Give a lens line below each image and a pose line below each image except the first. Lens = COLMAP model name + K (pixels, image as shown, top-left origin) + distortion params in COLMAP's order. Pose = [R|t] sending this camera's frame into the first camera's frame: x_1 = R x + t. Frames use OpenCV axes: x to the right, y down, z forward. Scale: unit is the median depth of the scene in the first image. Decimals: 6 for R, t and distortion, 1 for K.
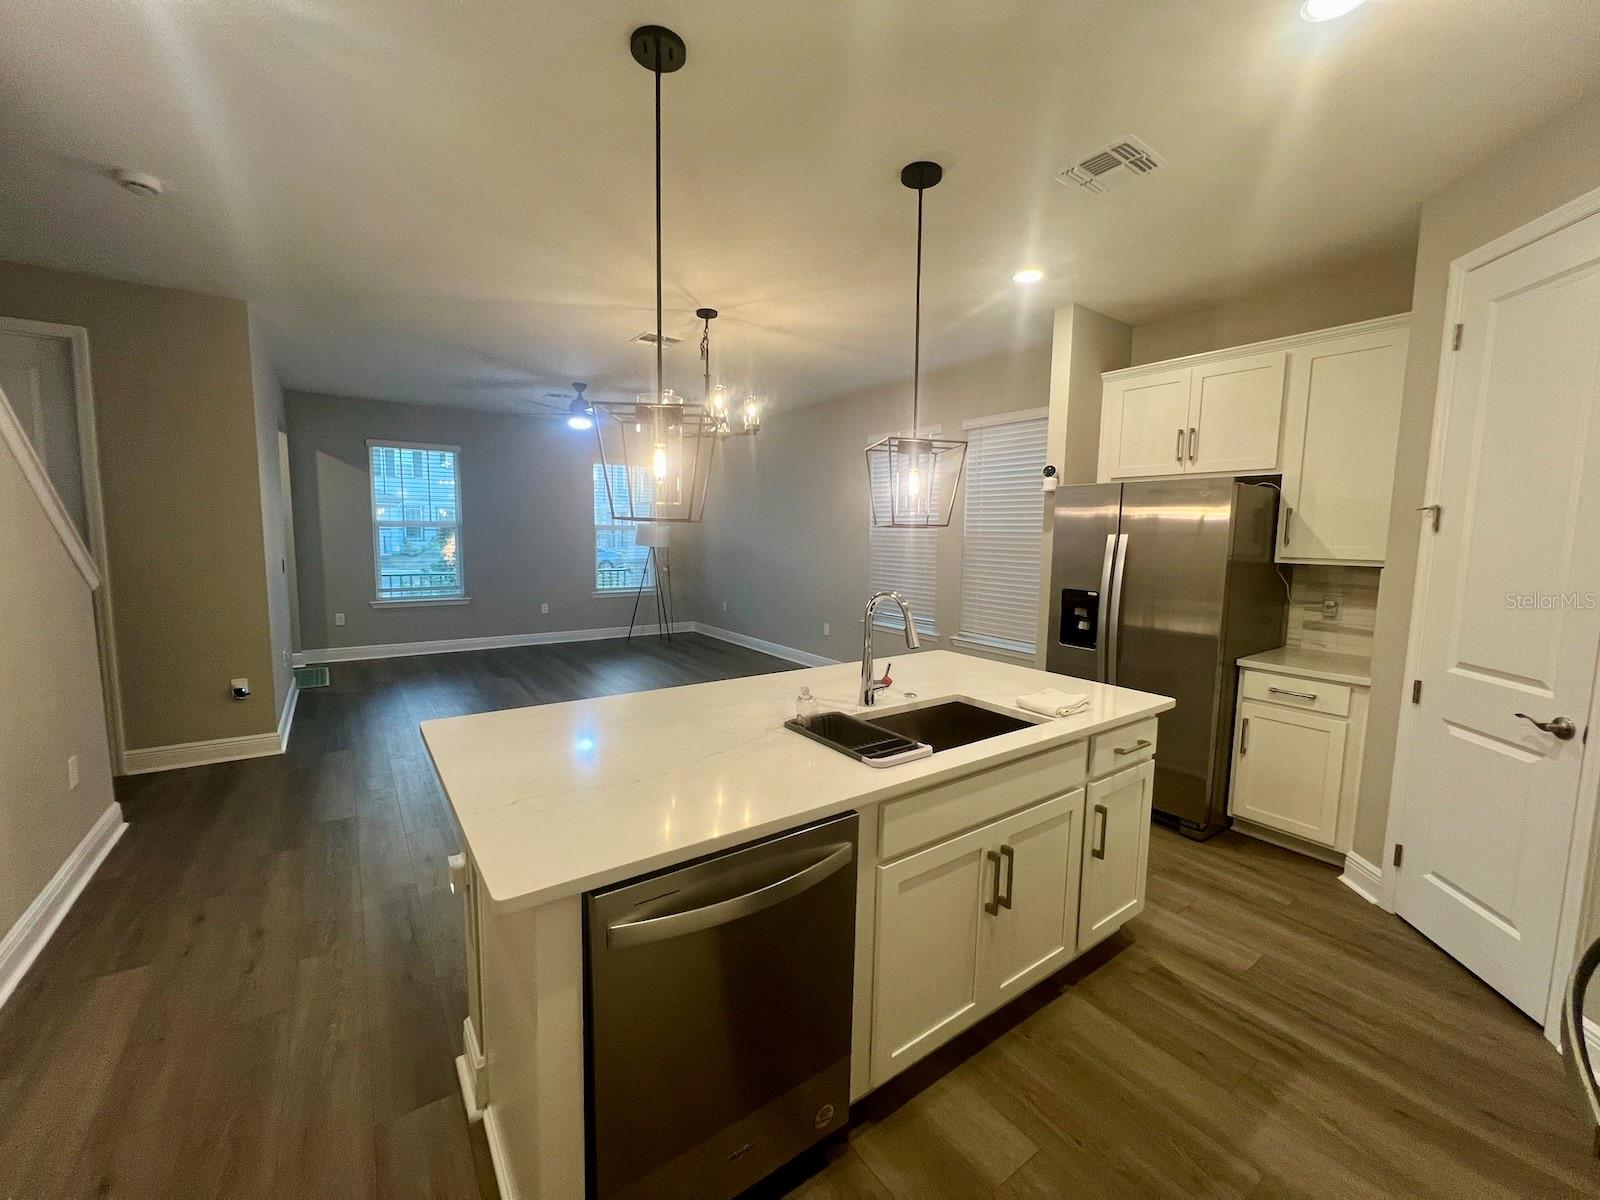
lens RADIAL K [[640.2, 0, 798.4], [0, 640.2, 597.7], [0, 0, 1]] dist [-0.003214, 0.000211]
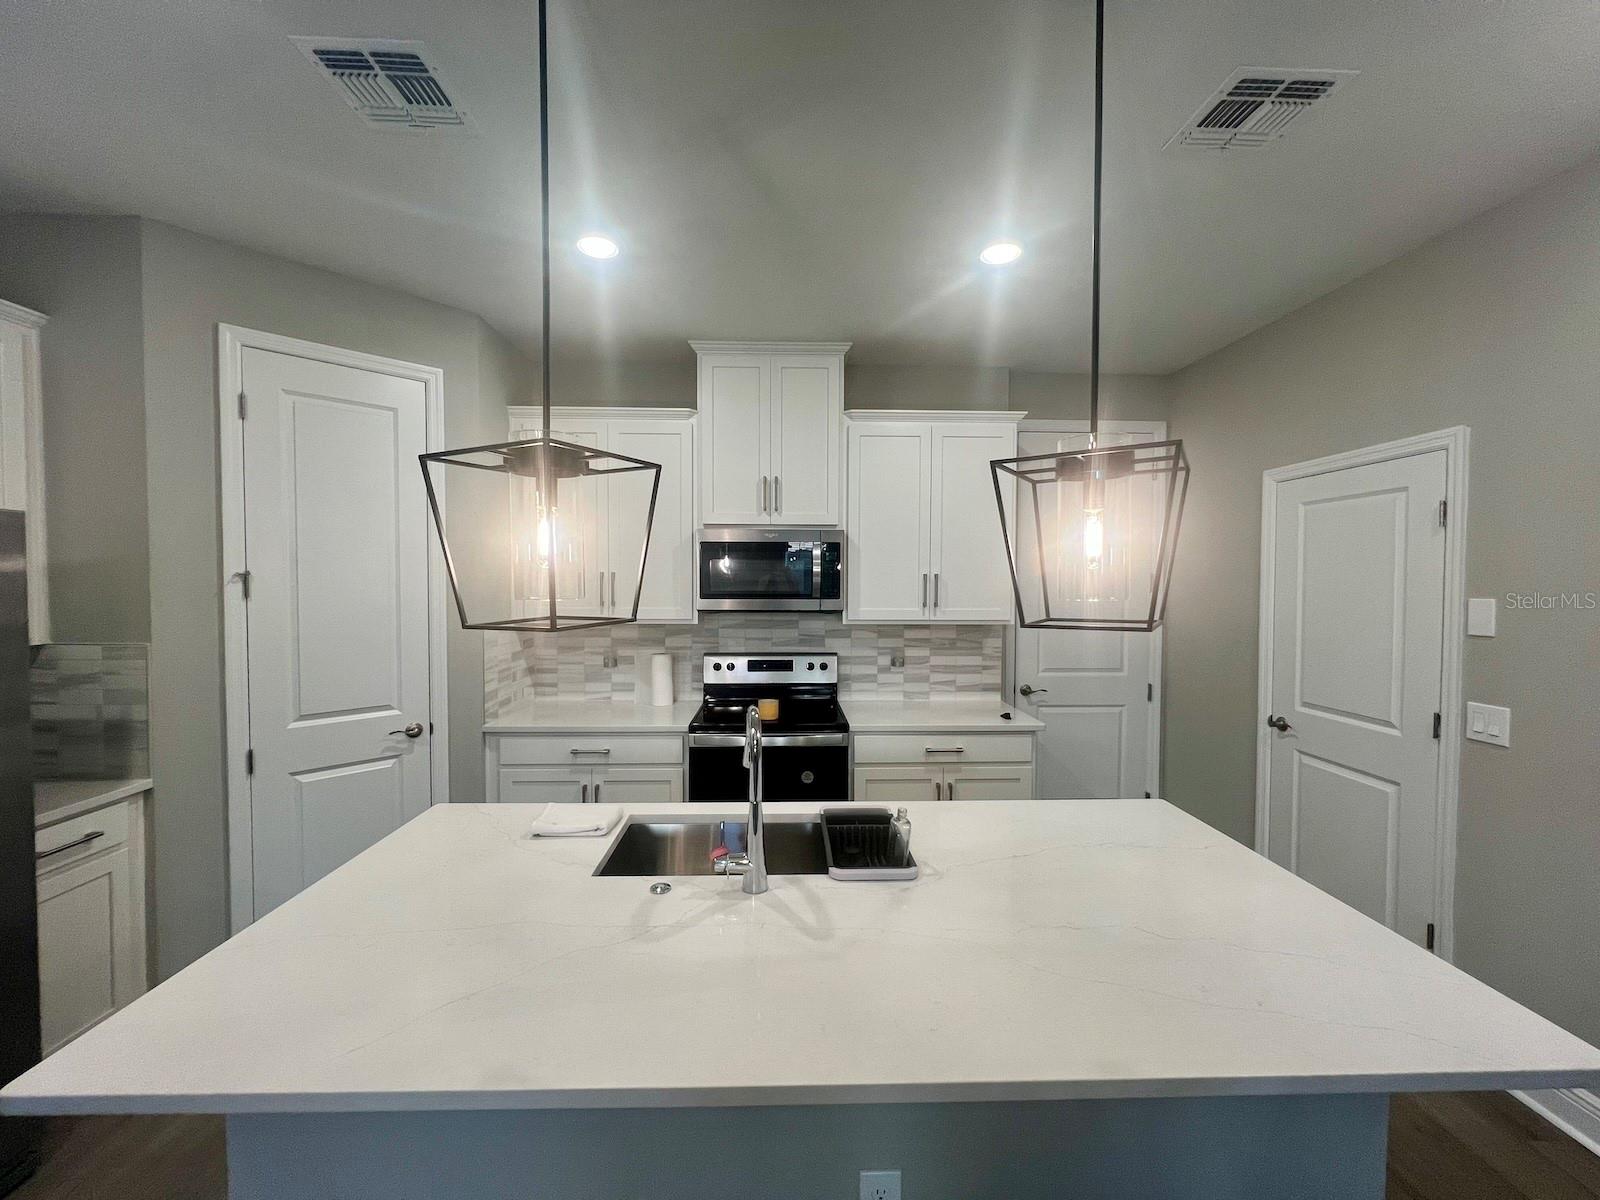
lens RADIAL K [[640.2, 0, 794.8], [0, 640.2, 597.6], [0, 0, 1]] dist [-0.003214, 0.000211]
pose [[-0.827131, -0.033315, 0.561022, -0.225314], [0.041756, 0.991840, 0.120460, -0.162317], [-0.560457, 0.123062, -0.818990, 1.151563]]
